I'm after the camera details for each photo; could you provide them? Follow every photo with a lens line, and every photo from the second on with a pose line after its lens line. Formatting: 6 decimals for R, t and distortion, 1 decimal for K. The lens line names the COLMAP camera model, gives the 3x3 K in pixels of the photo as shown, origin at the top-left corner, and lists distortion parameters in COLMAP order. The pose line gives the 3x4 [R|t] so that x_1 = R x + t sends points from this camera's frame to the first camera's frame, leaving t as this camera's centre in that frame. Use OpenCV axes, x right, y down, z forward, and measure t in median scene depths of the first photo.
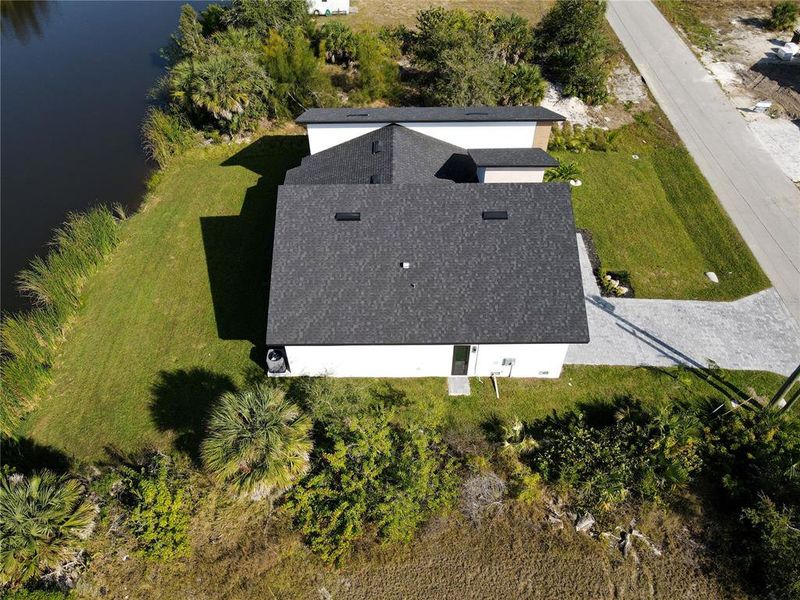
lens RADIAL K [[585.2, 0, 399.9], [0, 585.2, 303.3], [0, 0, 1]] dist [0.009025, 0.009411]
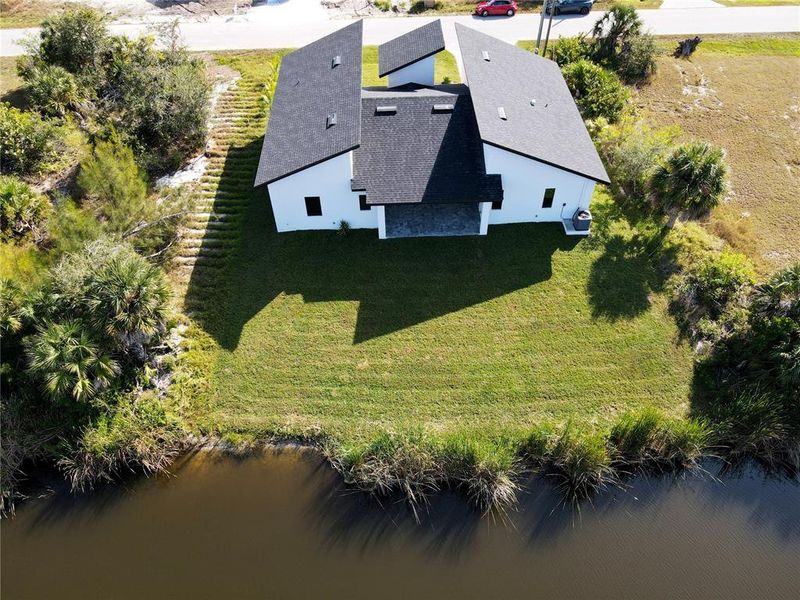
lens RADIAL K [[585.2, 0, 399.9], [0, 585.2, 303.3], [0, 0, 1]] dist [0.009025, 0.009411]
pose [[-0.034352, -0.739770, 0.671983, -1.046289], [0.739995, 0.433100, 0.514618, -0.672012], [-0.671735, 0.514942, 0.532548, 0.634876]]
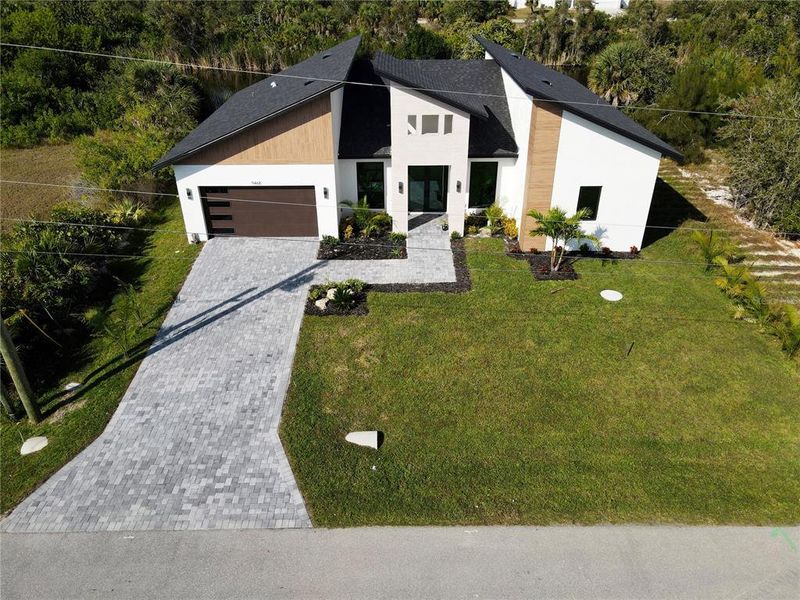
lens RADIAL K [[585.2, 0, 399.9], [0, 585.2, 303.3], [0, 0, 1]] dist [0.009025, 0.009411]
pose [[0.006090, 0.521386, -0.853299, 0.967895], [-0.724483, 0.590472, 0.355622, -0.323500], [0.689266, 0.616035, 0.381332, 0.865211]]
